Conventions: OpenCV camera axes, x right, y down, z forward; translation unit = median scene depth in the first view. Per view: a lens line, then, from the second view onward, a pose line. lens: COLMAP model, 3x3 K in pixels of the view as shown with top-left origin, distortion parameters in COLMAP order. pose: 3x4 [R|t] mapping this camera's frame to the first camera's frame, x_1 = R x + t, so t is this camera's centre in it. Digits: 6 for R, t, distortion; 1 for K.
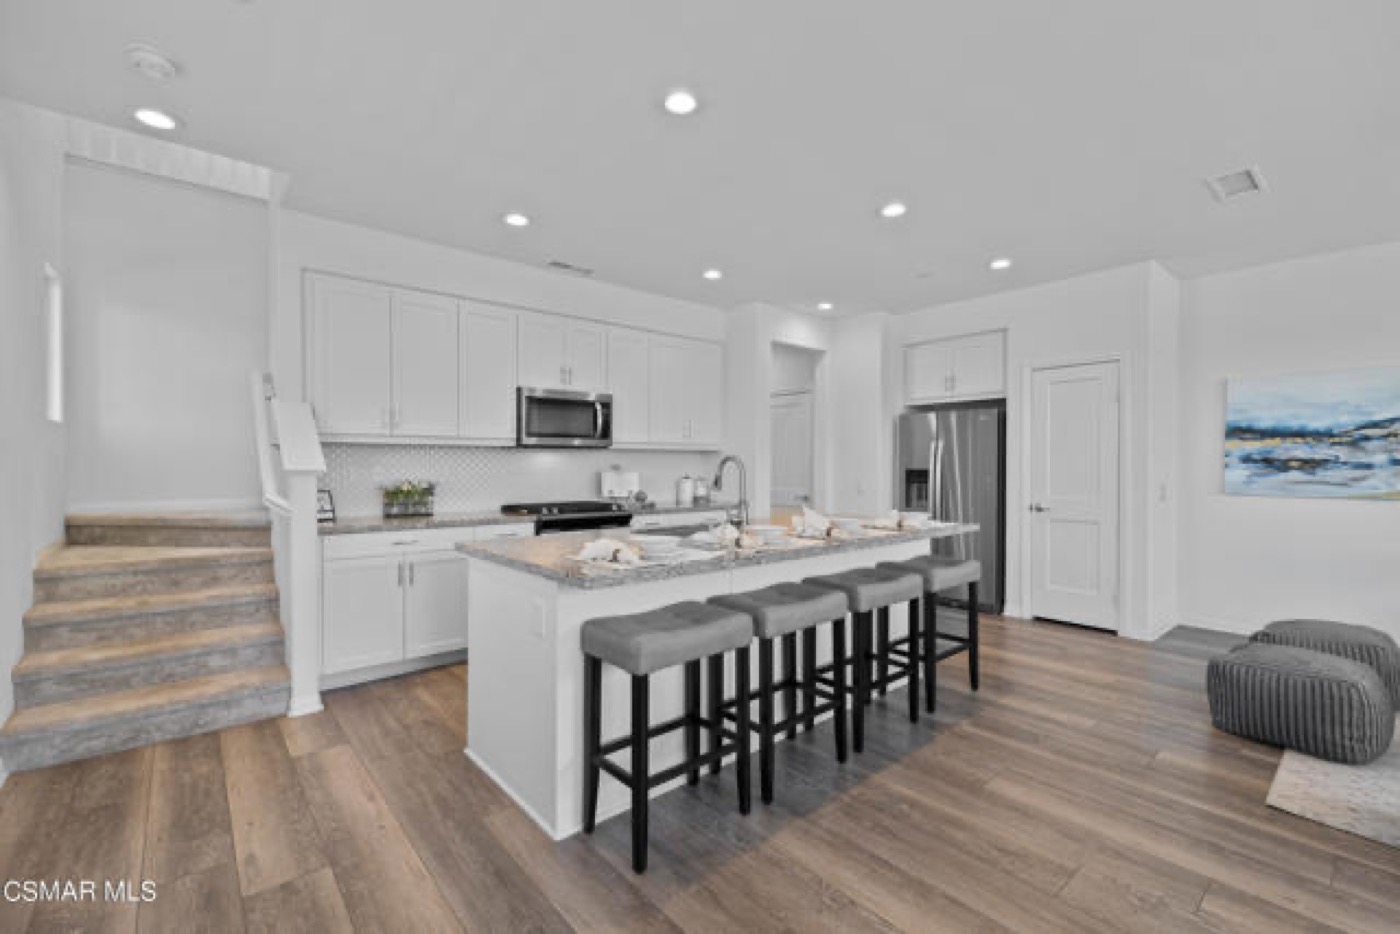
lens RADIAL K [[602.3, 0, 700.5], [0, 602.3, 468.2], [0, 0, 1]] dist [0.000358, 0.000433]
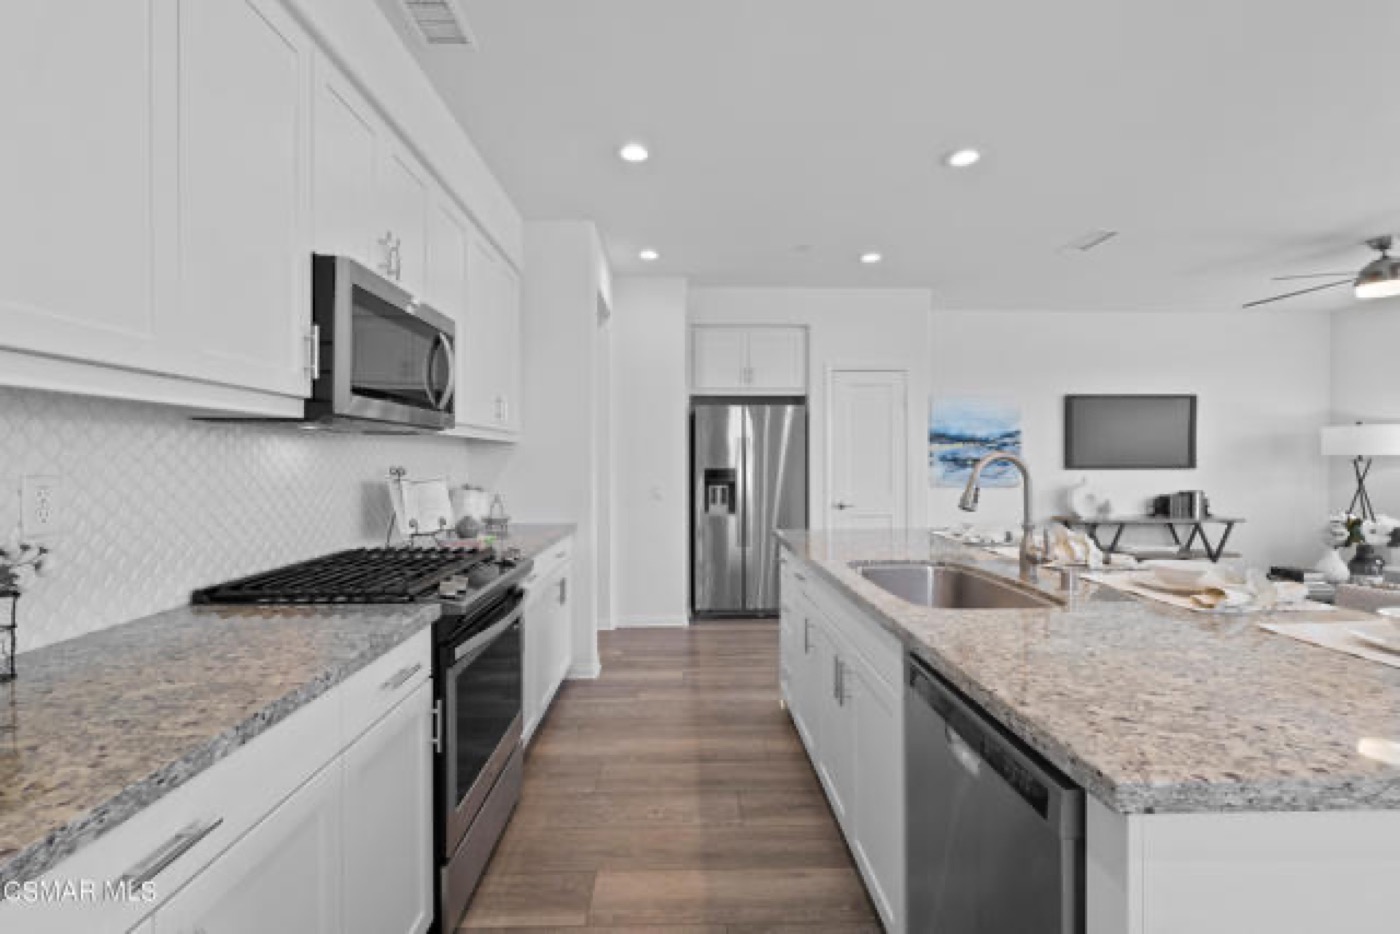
lens RADIAL K [[602.3, 0, 700.1], [0, 602.3, 462.9], [0, 0, 1]] dist [0.000358, 0.000433]
pose [[0.634261, -0.004228, 0.773107, -0.452481], [0.006257, 0.999980, 0.000336, -0.009911], [-0.773093, 0.004624, 0.634275, 0.626920]]
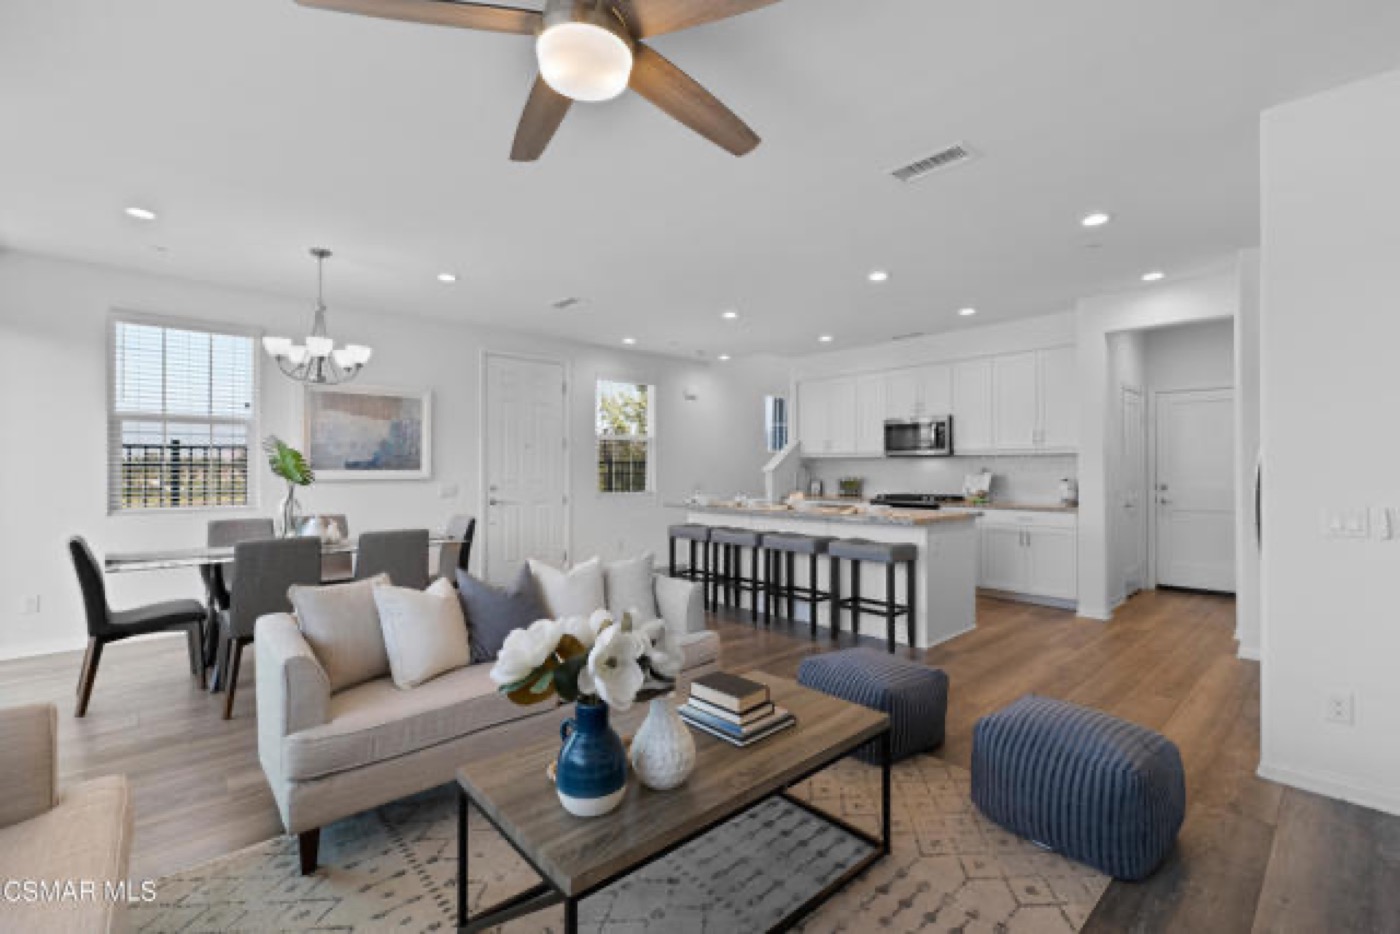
lens RADIAL K [[602.3, 0, 742.3], [0, 602.3, 463.9], [0, 0, 1]] dist [0.000358, 0.000433]
pose [[0.096985, -0.008100, -0.995253, 1.320708], [-0.003520, 0.999958, -0.008481, -0.002295], [0.995280, 0.004326, 0.096952, 0.476692]]
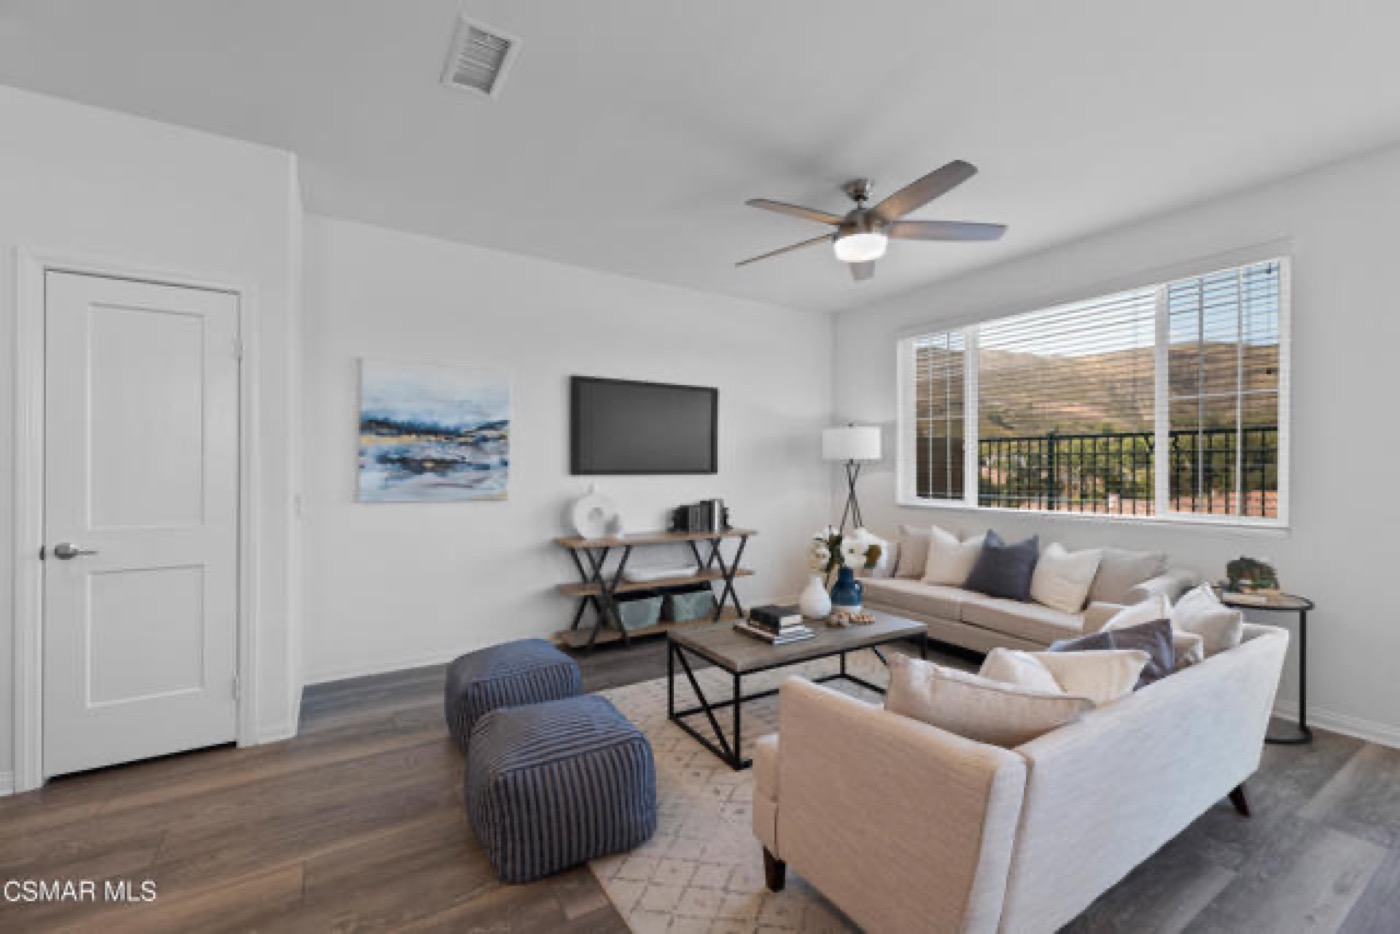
lens RADIAL K [[587.3, 0, 688.1], [0, 587.3, 464.4], [0, 0, 1]] dist [0.014702, -0.000611]
pose [[0.162735, 0.004565, 0.986659, 0.191751], [0.004460, 0.999976, -0.005362, -0.001210], [-0.986660, 0.005273, 0.162711, 0.491142]]
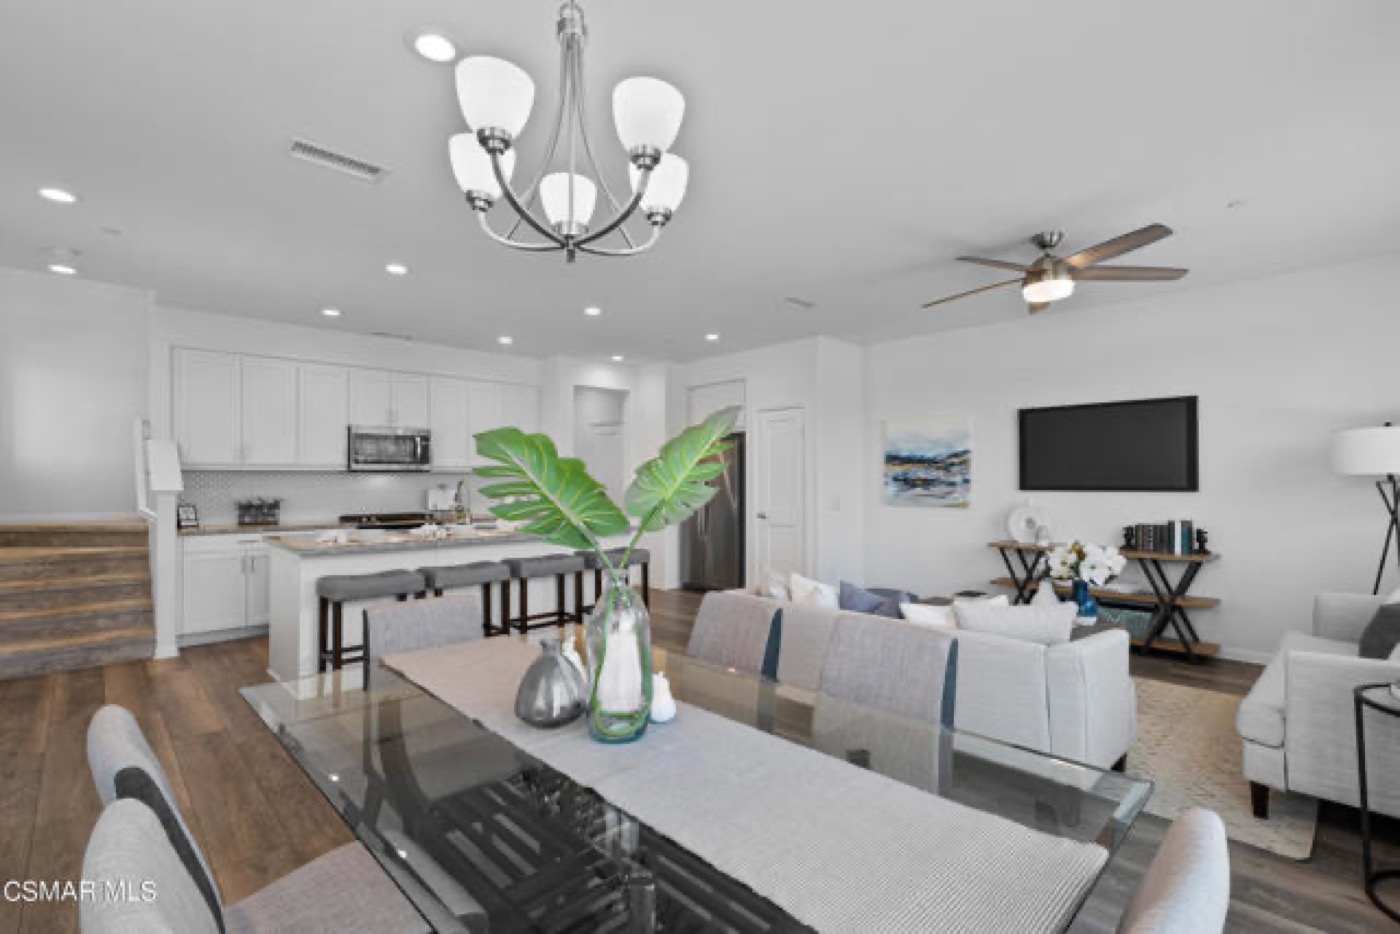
lens RADIAL K [[632.8, 0, 696.2], [0, 632.8, 474.2], [0, 0, 1]] dist [0.003782, -0.000991]
pose [[0.998467, -0.002685, 0.055280, 0.398969], [0.003469, 0.999895, -0.014087, -0.007275], [-0.055236, 0.014258, 0.998372, -0.449212]]
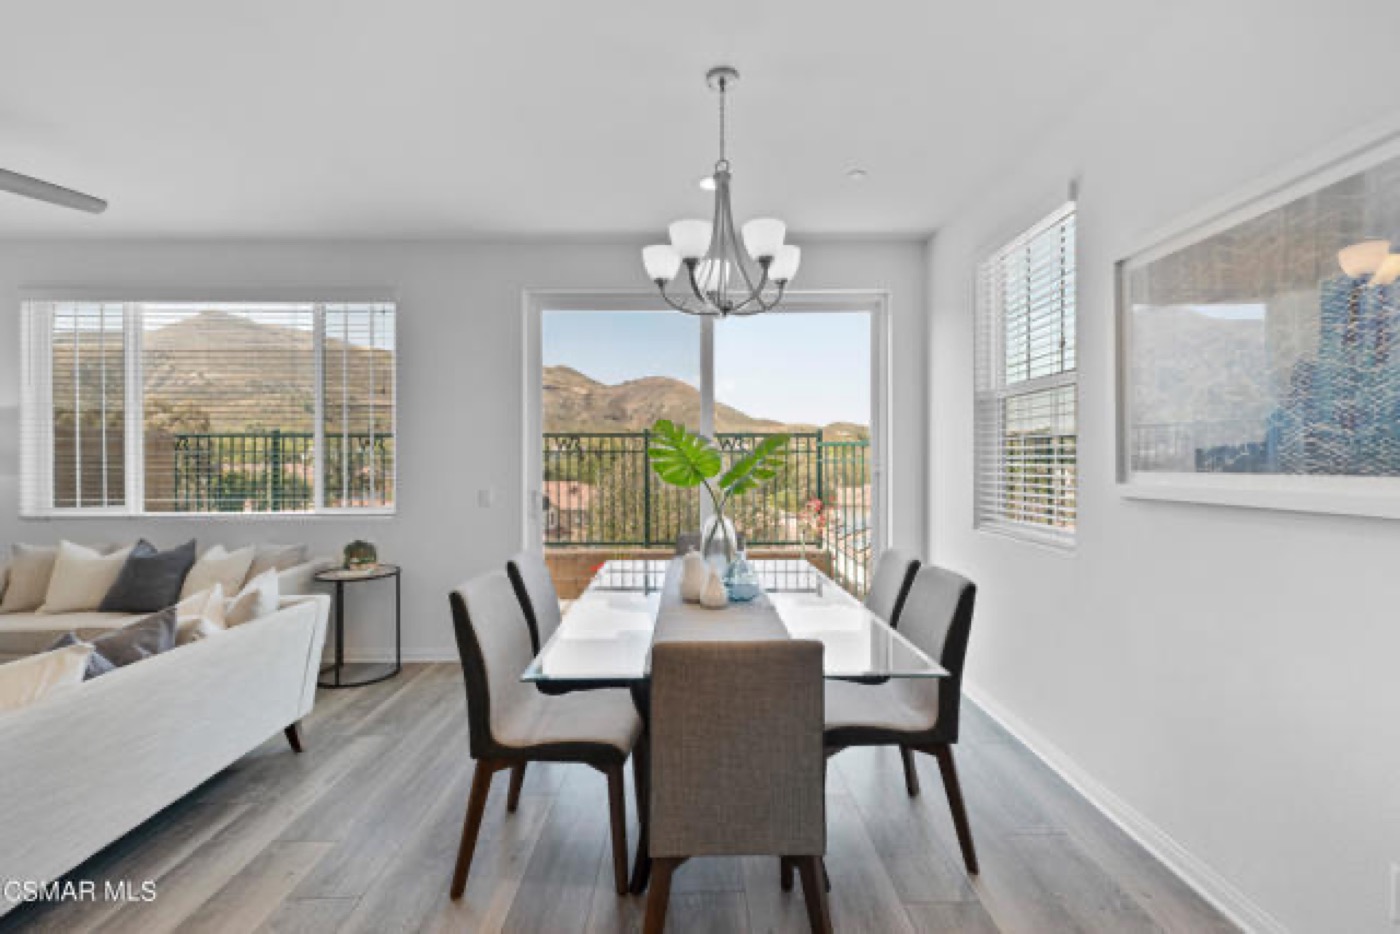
lens RADIAL K [[632.8, 0, 694.4], [0, 632.8, 466.0], [0, 0, 1]] dist [0.003782, -0.000991]
pose [[-0.756077, -0.003294, 0.654475, 0.016198], [0.003945, 0.999946, 0.009590, -0.008056], [-0.654471, 0.009833, -0.756023, 0.330758]]
